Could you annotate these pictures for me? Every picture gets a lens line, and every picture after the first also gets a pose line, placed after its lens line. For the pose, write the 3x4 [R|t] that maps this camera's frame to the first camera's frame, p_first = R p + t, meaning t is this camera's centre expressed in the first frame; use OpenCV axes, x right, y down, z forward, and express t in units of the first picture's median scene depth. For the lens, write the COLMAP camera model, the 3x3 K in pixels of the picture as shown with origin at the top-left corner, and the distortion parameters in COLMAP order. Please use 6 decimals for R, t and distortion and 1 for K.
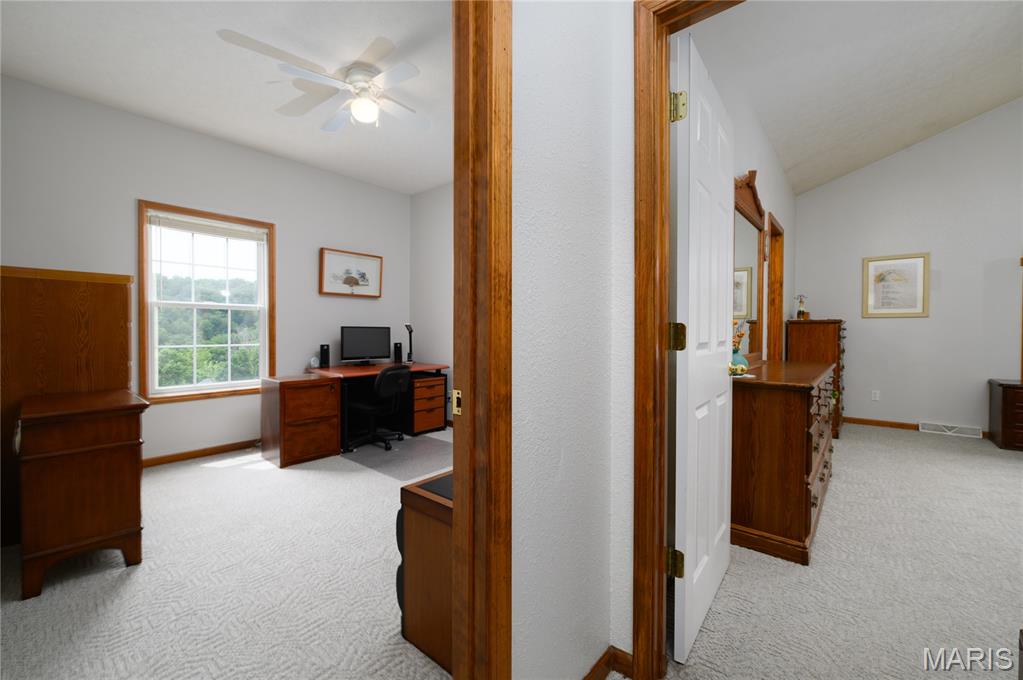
lens RADIAL K [[419.8, 0, 504.2], [0, 419.8, 333.2], [0, 0, 1]] dist [-0.003323, -0.000624]
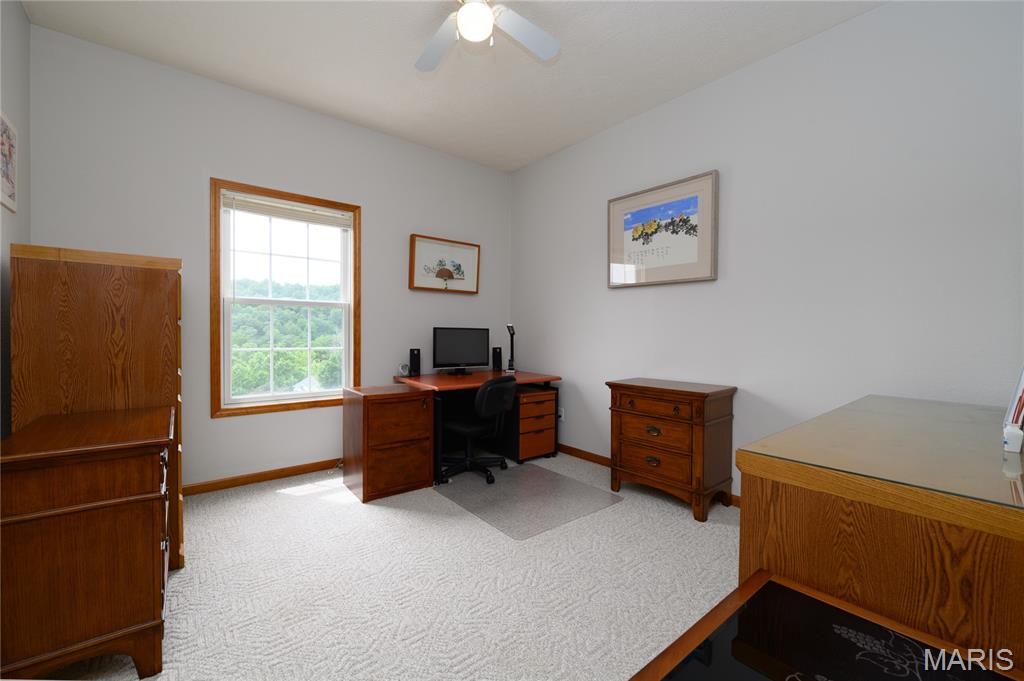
lens RADIAL K [[417.2, 0, 510.1], [0, 417.2, 336.8], [0, 0, 1]] dist [-0.002895, -0.000249]
pose [[0.984921, 0.008710, -0.172788, -0.096001], [-0.008438, 0.999962, 0.002308, -0.000459], [0.172801, -0.000815, 0.984956, 0.209006]]
